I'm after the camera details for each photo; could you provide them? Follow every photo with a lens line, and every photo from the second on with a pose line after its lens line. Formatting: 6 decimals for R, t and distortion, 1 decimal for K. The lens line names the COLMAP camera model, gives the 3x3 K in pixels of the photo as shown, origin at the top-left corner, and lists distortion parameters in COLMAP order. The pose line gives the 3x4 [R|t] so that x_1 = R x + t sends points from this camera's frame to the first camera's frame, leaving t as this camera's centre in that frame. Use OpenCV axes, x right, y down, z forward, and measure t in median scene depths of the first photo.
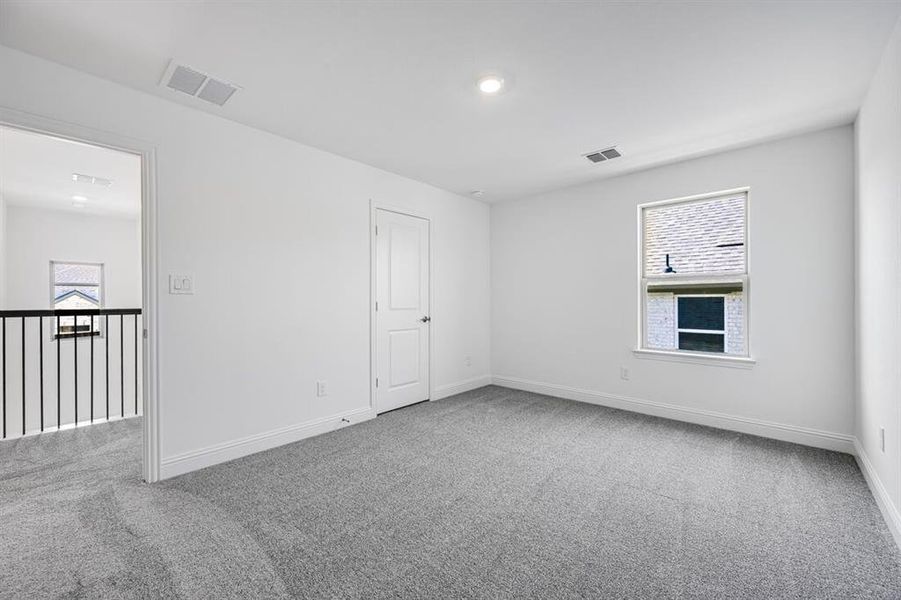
lens RADIAL K [[359.9, 0, 454.7], [0, 359.9, 300.2], [0, 0, 1]] dist [-0.000733, 0.000005]
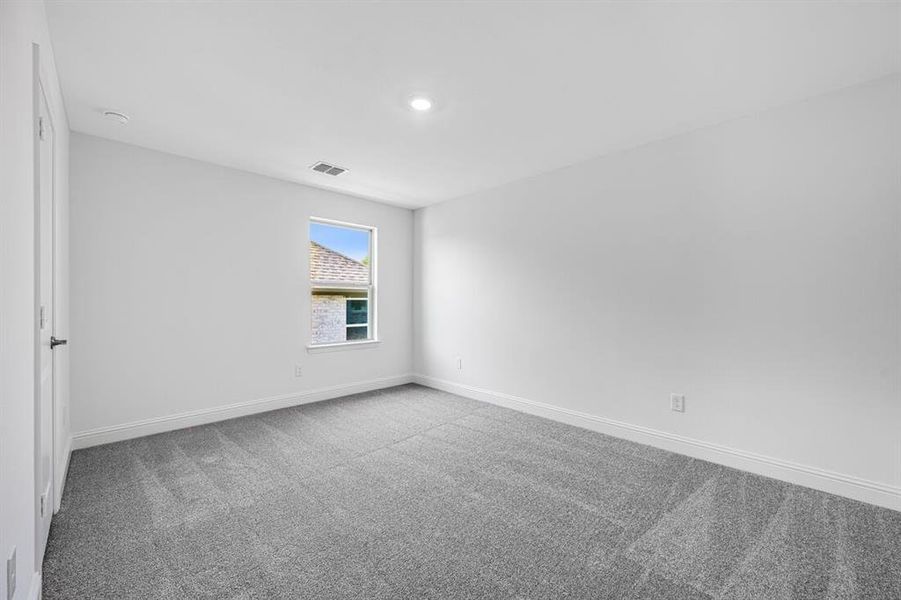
lens RADIAL K [[359.9, 0, 454.7], [0, 359.9, 300.2], [0, 0, 1]] dist [-0.000733, 0.000005]
pose [[0.036820, 0.004871, 0.999310, -0.645894], [-0.006345, 0.999969, -0.004640, -0.003356], [-0.999302, -0.006170, 0.036849, 0.565433]]
